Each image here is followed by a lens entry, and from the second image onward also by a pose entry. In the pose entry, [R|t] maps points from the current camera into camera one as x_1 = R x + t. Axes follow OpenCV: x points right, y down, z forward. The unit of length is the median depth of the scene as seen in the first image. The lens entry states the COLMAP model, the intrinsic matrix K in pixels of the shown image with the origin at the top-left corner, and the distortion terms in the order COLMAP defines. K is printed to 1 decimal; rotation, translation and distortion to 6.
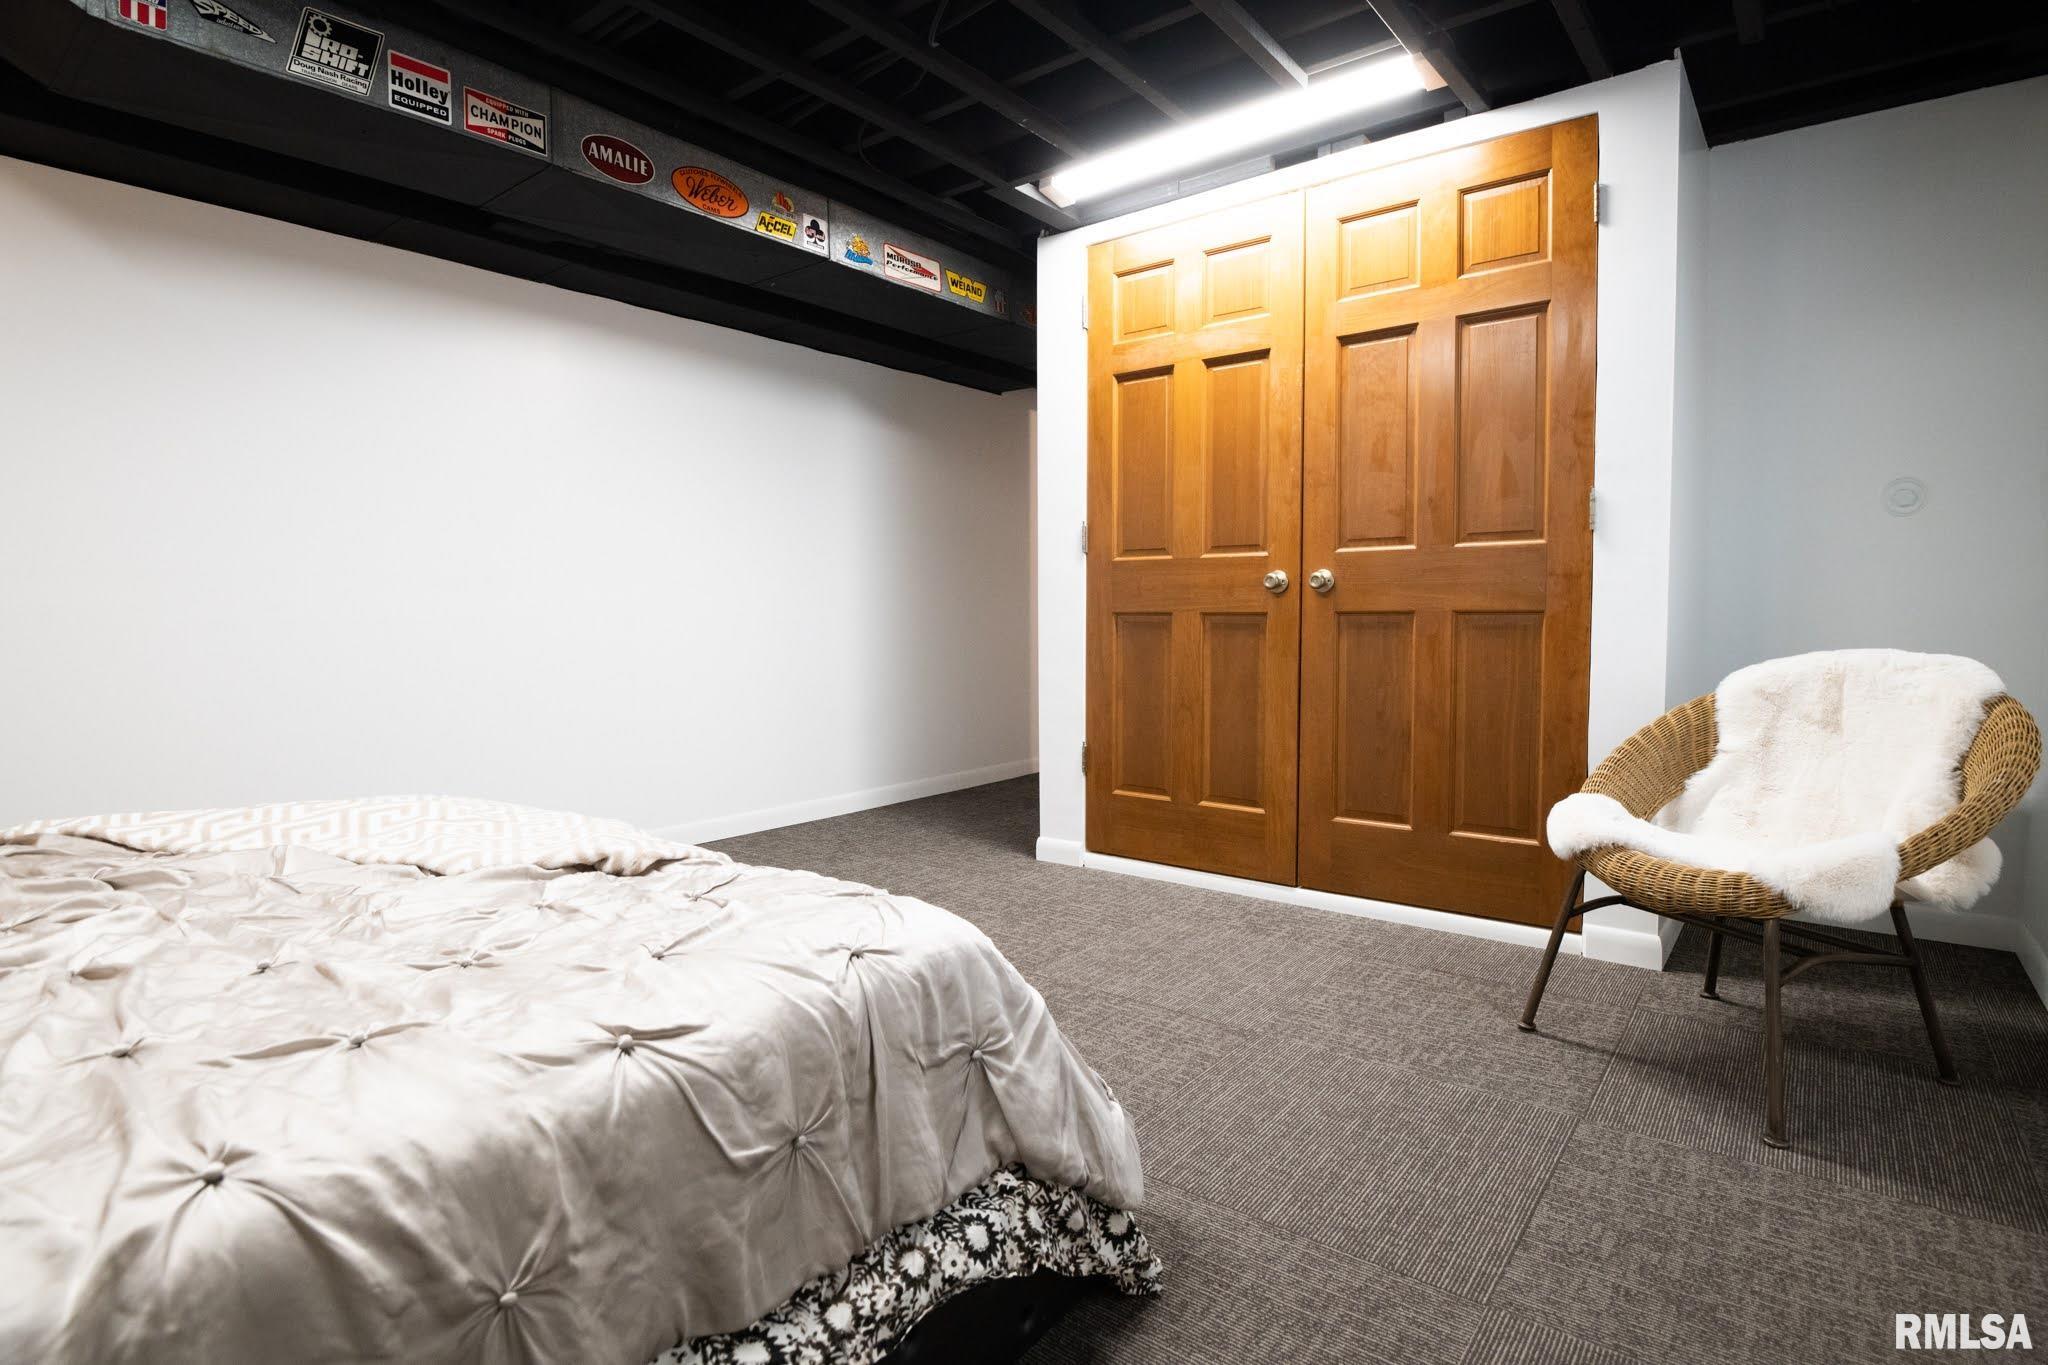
lens RADIAL K [[1006.0, 0, 1025.9], [0, 1006.0, 672.8], [0, 0, 1]] dist [-0.018574, -0.008647]
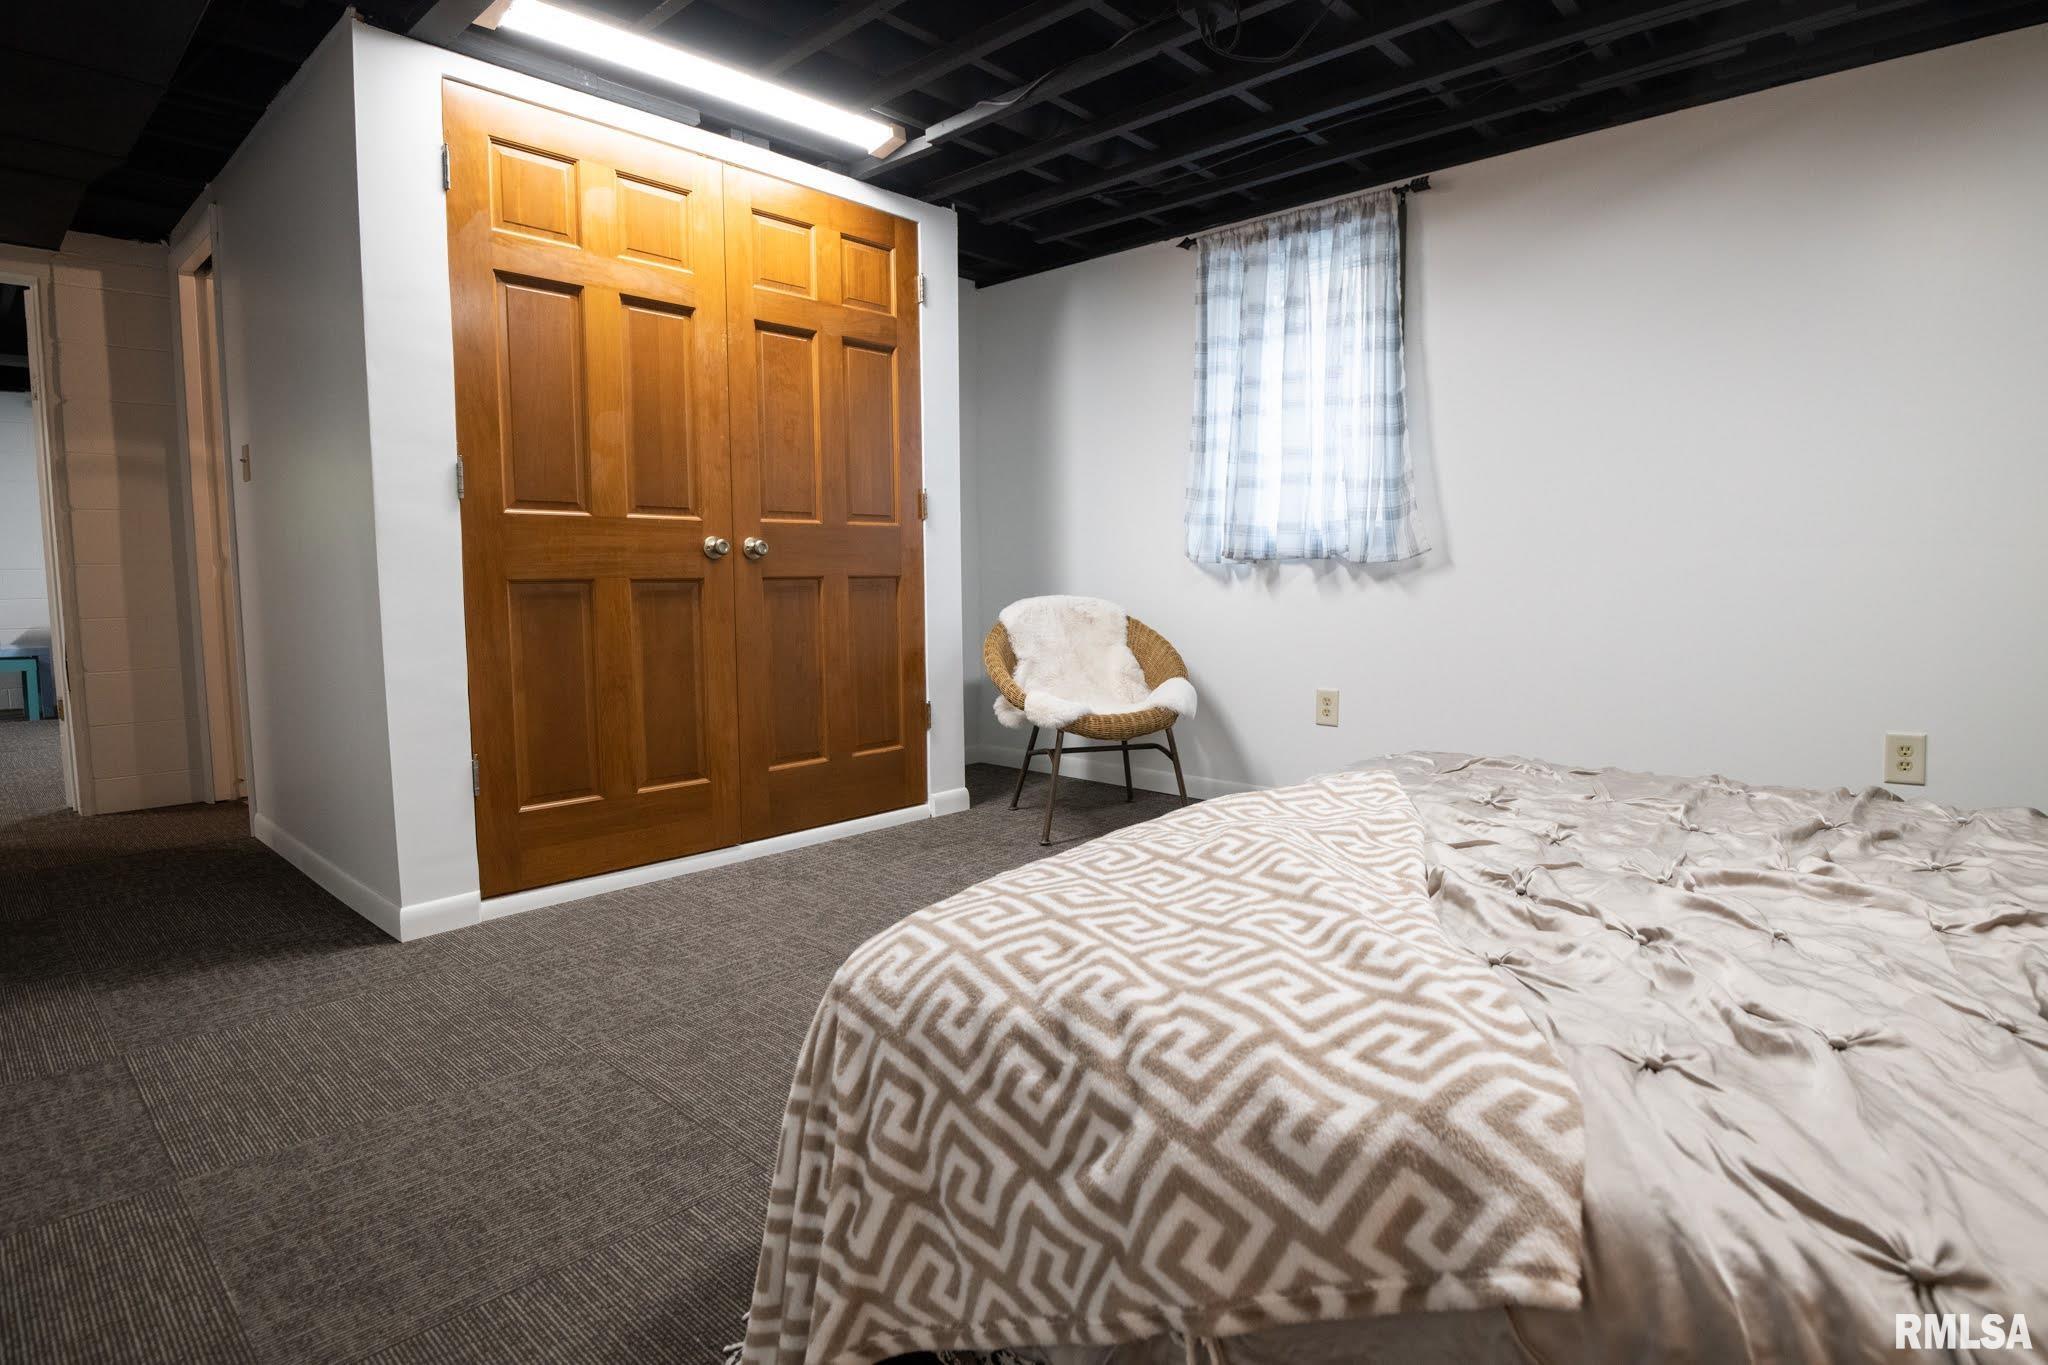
lens RADIAL K [[1006.0, 0, 1025.9], [0, 1006.0, 672.8], [0, 0, 1]] dist [-0.018574, -0.008647]
pose [[0.111293, -0.088591, 0.989831, -0.690488], [0.071797, 0.994133, 0.080904, -0.024241], [-0.991191, 0.062063, 0.117001, 0.563897]]
